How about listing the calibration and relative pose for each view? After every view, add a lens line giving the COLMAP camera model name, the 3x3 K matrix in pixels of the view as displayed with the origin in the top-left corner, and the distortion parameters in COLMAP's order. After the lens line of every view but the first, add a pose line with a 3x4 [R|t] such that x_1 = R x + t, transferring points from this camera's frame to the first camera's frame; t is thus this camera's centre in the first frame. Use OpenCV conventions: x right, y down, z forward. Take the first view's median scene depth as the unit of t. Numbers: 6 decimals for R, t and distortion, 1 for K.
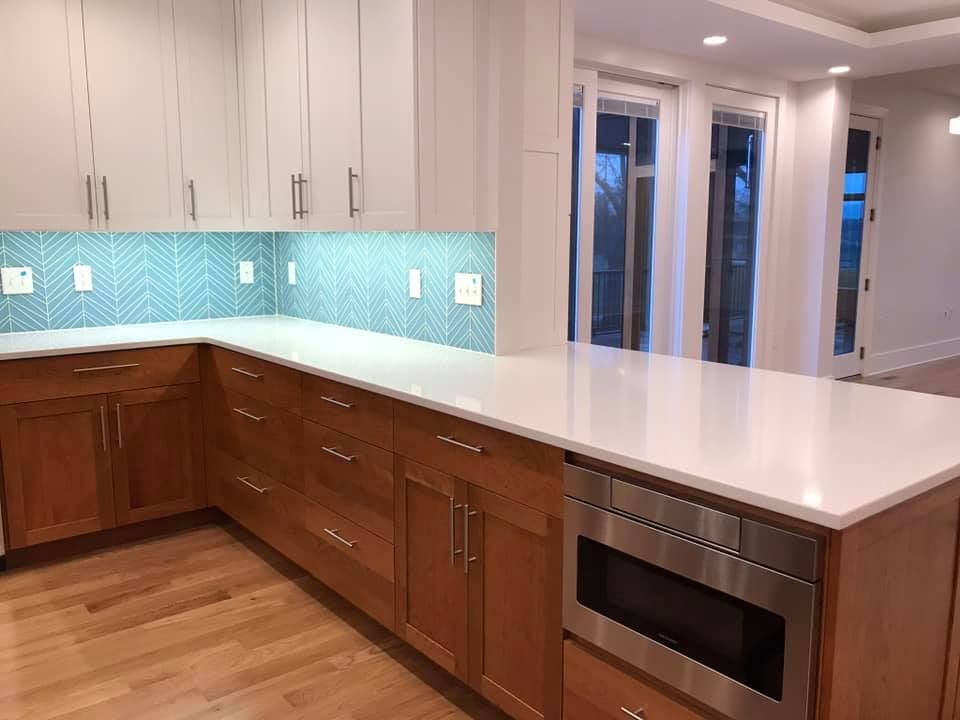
lens RADIAL K [[786.4, 0, 480.3], [0, 786.4, 382.4], [0, 0, 1]] dist [-0.000699, -0.006075]
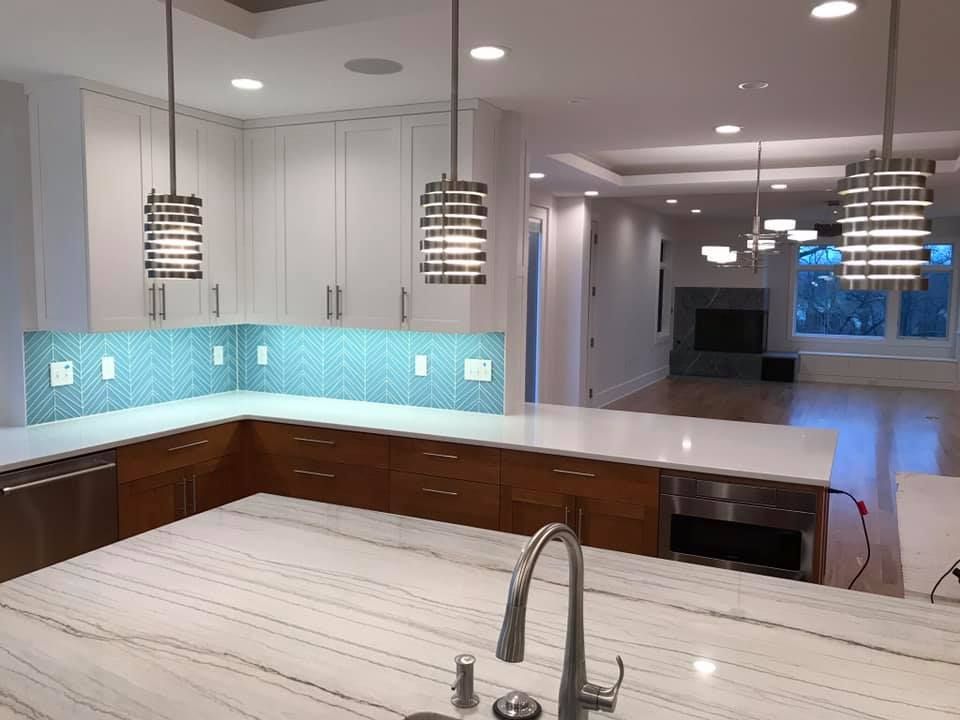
lens RADIAL K [[792.1, 0, 480.0], [0, 792.1, 360.0], [0, 0, 1]] dist [0.062587, -0.004343]
pose [[0.904646, -0.031093, 0.425028, -0.534391], [0.066889, 0.995333, -0.069555, -0.030626], [-0.420882, 0.091352, 0.902504, -0.263836]]
